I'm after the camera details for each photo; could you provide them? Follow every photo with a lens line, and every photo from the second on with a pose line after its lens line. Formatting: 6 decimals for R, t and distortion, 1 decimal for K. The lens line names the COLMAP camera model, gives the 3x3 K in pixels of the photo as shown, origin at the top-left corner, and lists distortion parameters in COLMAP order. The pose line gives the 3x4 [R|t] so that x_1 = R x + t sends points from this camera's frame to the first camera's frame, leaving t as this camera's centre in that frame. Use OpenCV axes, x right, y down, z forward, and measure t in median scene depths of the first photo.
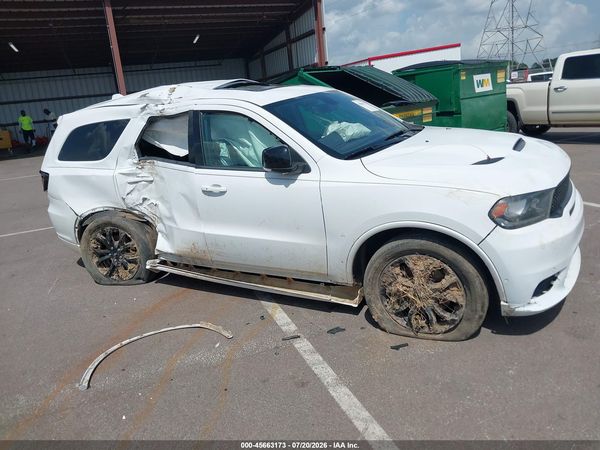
lens RADIAL K [[479.9, 0, 303.6], [0, 479.9, 224.4], [0, 0, 1]] dist [-0.002604, -0.000983]
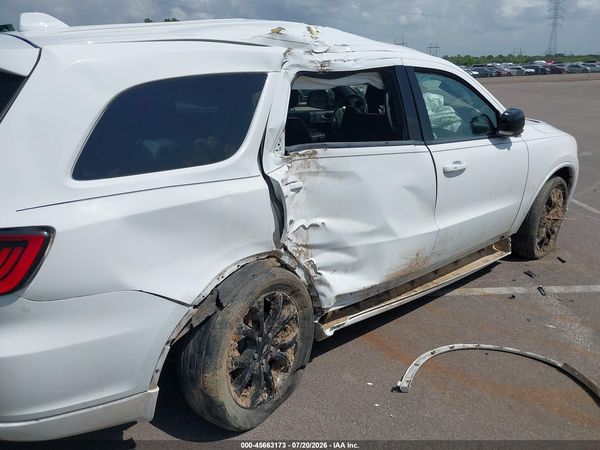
lens RADIAL K [[451.7, 0, 269.0], [0, 451.7, 228.7], [0, 0, 1]] dist [0.039052, -0.002511]
pose [[0.365313, -0.195479, 0.910129, -0.834821], [0.248162, 0.962771, 0.107177, -0.110904], [-0.897197, 0.186706, 0.400223, 0.833274]]
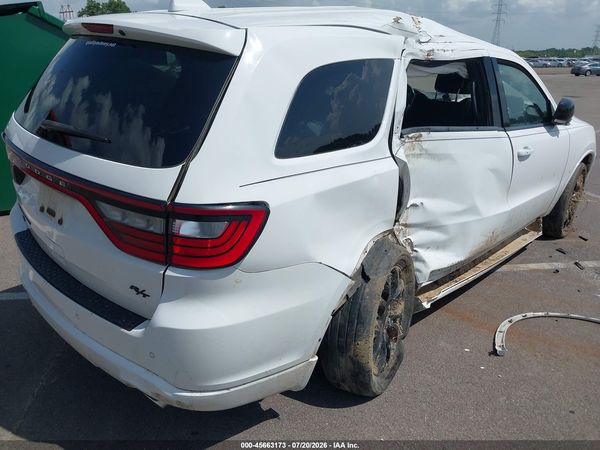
lens RADIAL K [[464.0, 0, 284.3], [0, 464.0, 227.6], [0, 0, 1]] dist [0.011665, 0.002010]
pose [[0.248824, -0.222839, 0.942565, -0.926651], [0.232658, 0.958430, 0.165171, -0.152591], [-0.940190, 0.178197, 0.290326, 0.994461]]
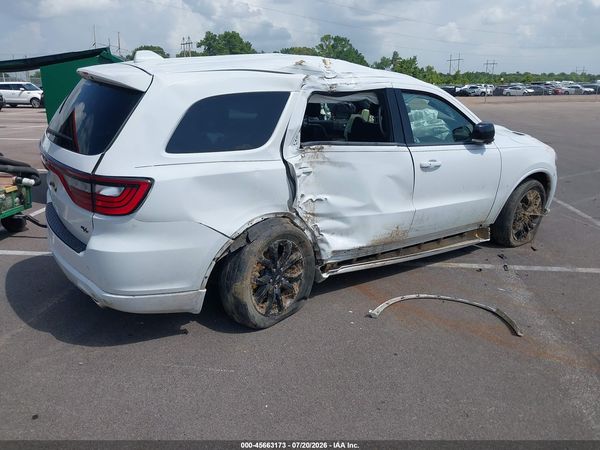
lens RADIAL K [[432.2, 0, 266.7], [0, 432.2, 224.5], [0, 0, 1]] dist [0.070960, -0.001875]
pose [[0.463604, -0.153659, 0.872617, -1.014019], [0.197878, 0.977929, 0.067075, -0.067579], [-0.863664, 0.141576, 0.483777, 0.726115]]
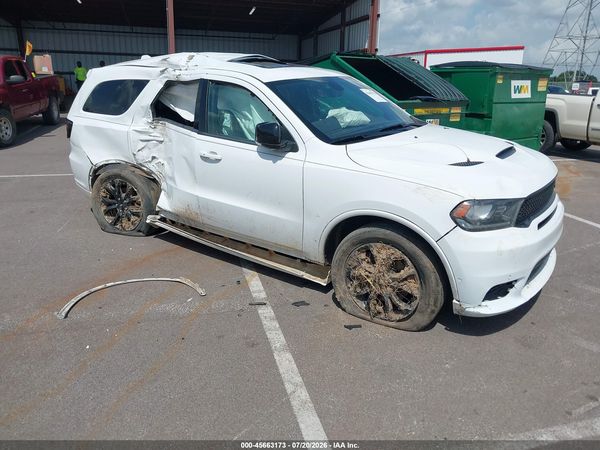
lens RADIAL K [[479.9, 0, 303.6], [0, 479.9, 224.4], [0, 0, 1]] dist [-0.002604, -0.000983]
pose [[0.986747, 0.145899, -0.071022, 0.094403], [-0.143307, 0.988856, 0.040337, 0.003287], [0.076116, -0.029624, 0.996659, -0.036411]]
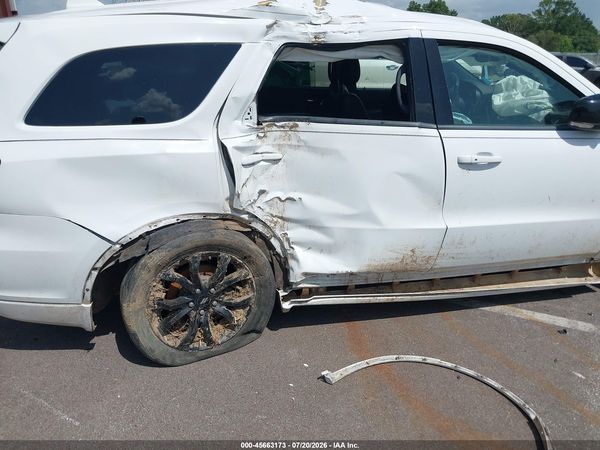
lens RADIAL K [[424.4, 0, 279.9], [0, 424.4, 218.3], [0, 0, 1]] dist [0.006573, 0.002118]
pose [[0.746193, -0.125888, 0.653718, -0.662918], [0.116543, 0.991496, 0.057905, -0.049397], [-0.655449, 0.032978, 0.754519, 0.619827]]
